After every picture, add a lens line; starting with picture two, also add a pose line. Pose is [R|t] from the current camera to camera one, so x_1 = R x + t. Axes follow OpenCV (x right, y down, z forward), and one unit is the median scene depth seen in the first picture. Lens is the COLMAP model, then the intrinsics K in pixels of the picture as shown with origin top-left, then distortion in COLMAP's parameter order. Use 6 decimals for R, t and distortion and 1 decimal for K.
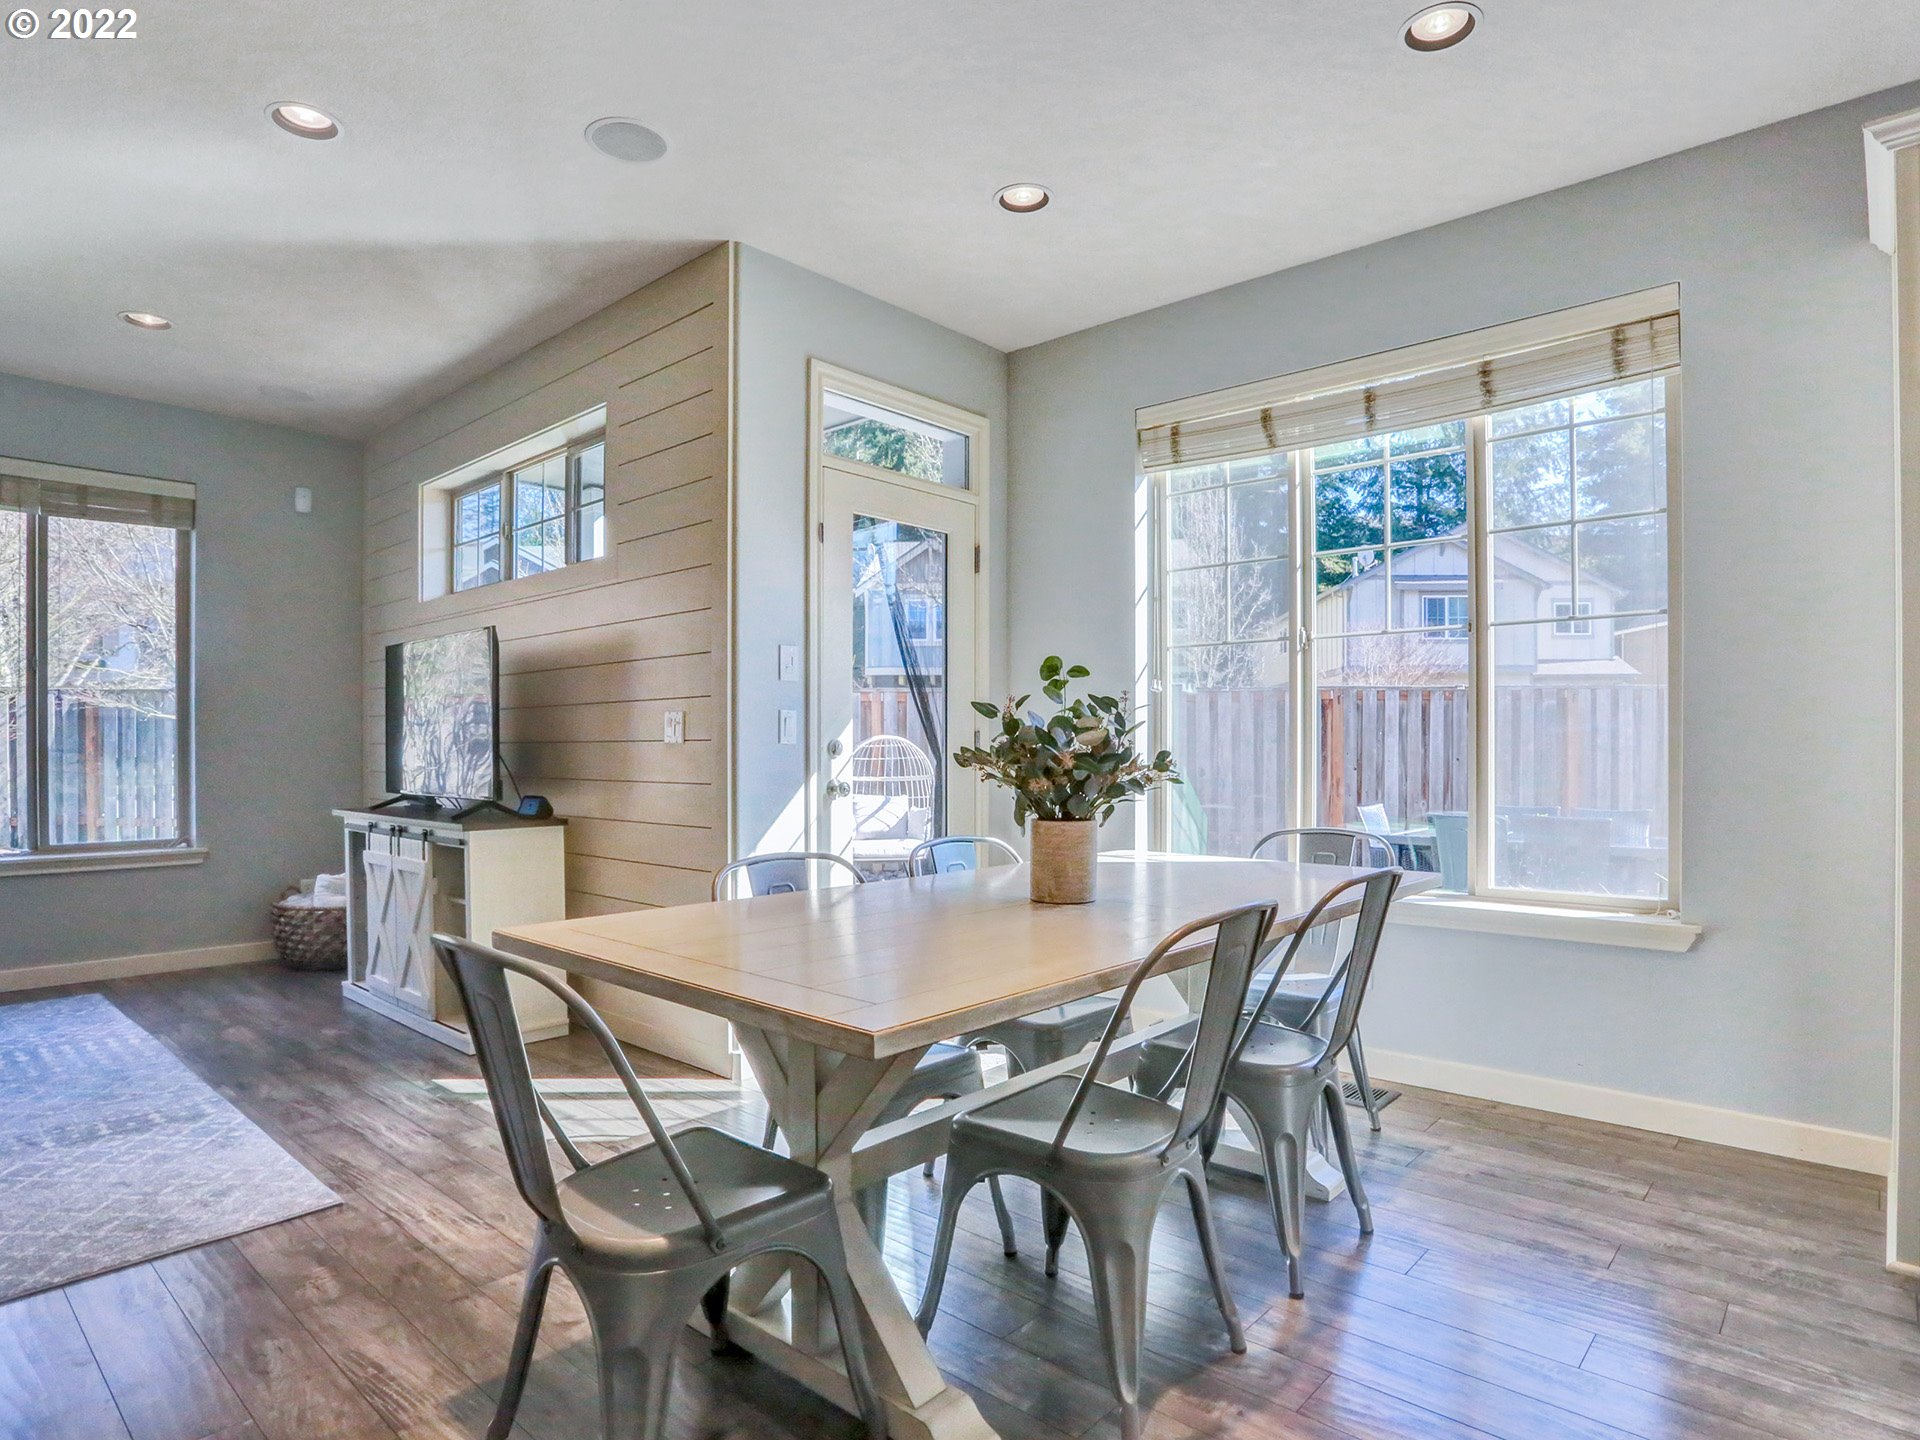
lens RADIAL K [[1080.3, 0, 960.0], [0, 1080.3, 720.0], [0, 0, 1]] dist [-0.053965, 0.030793]
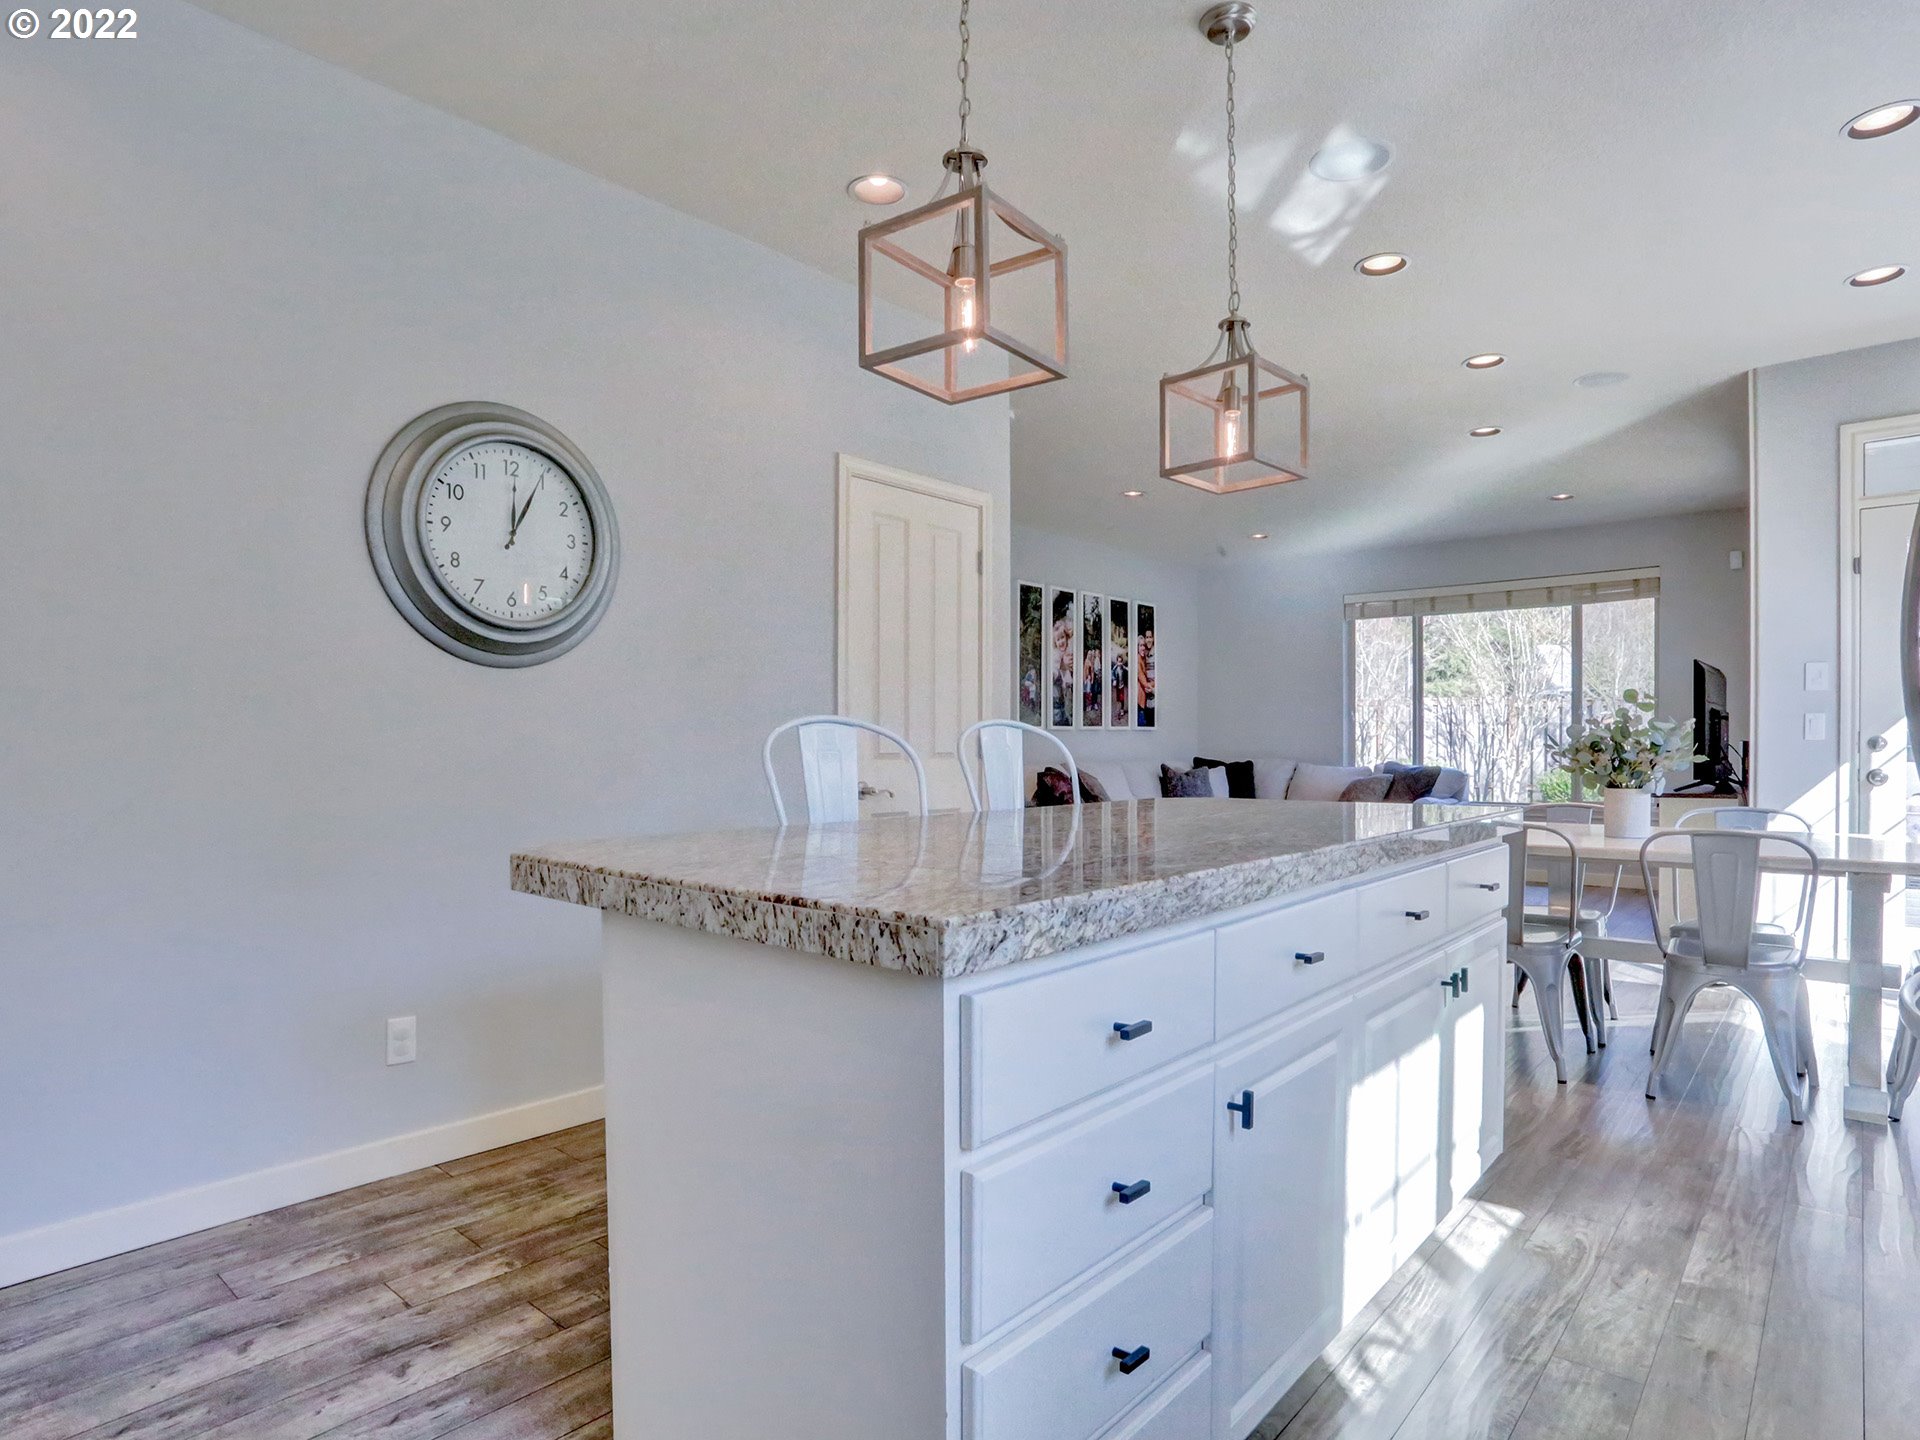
lens RADIAL K [[1027.6, 0, 935.4], [0, 1027.6, 773.1], [0, 0, 1]] dist [-0.049949, -0.001029]
pose [[0.010889, 0.026223, -0.999597, 0.829556], [0.029822, 0.999203, 0.026537, -0.000749], [0.999496, -0.030099, 0.010098, -0.047491]]
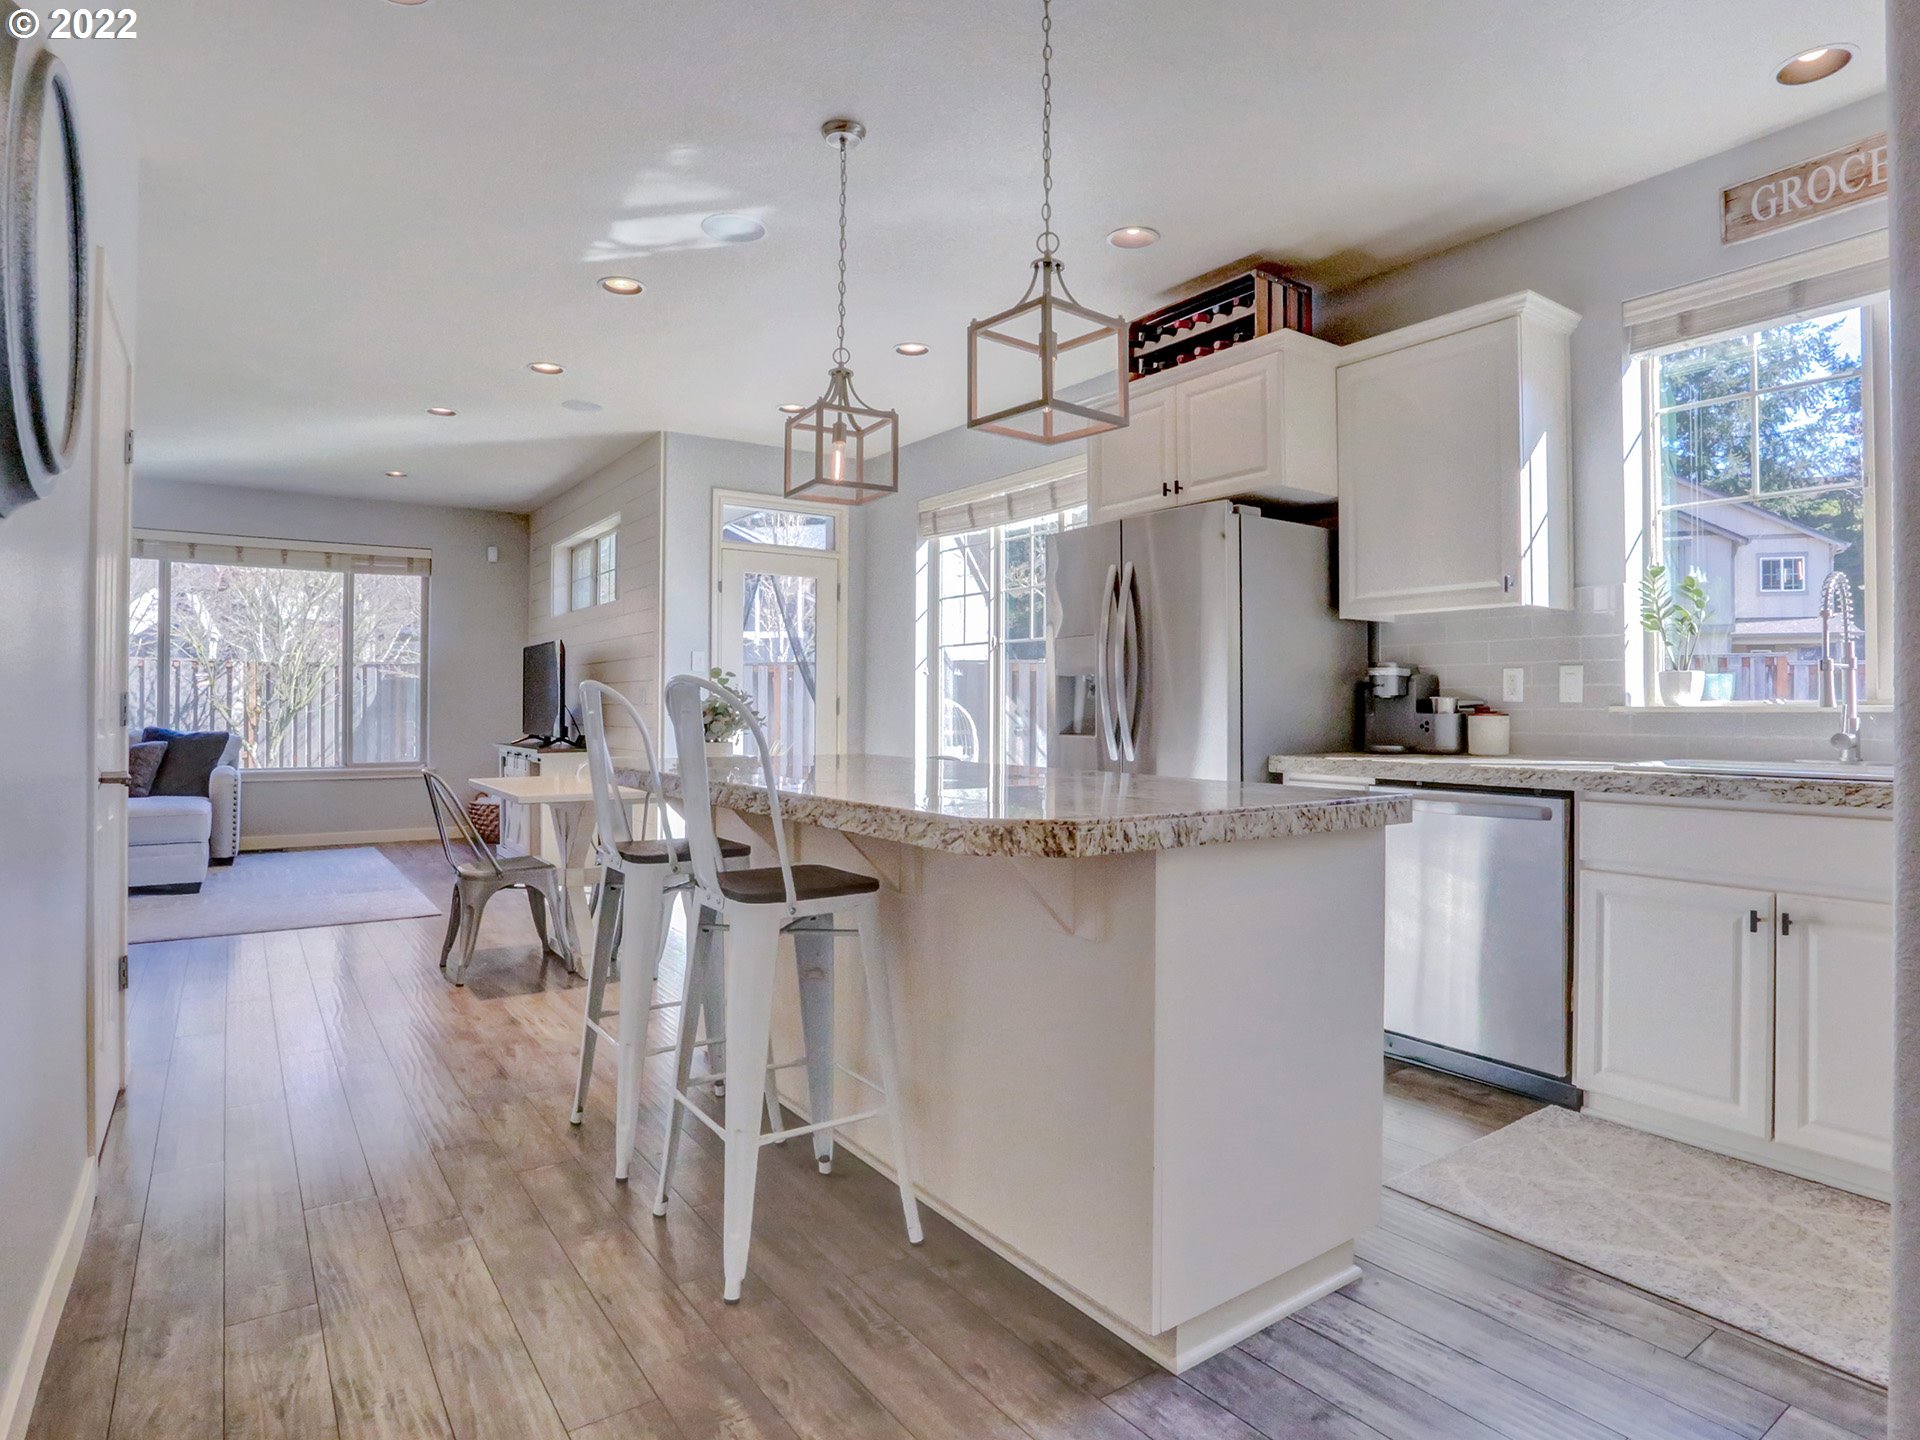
lens RADIAL K [[1053.4, 0, 960.0], [0, 1053.4, 720.0], [0, 0, 1]] dist [-0.050533, 0.012374]
pose [[0.976608, 0.004017, -0.214990, 0.536444], [0.003969, 0.999318, 0.036701, -0.014811], [0.214991, -0.036696, 0.975926, -0.515923]]
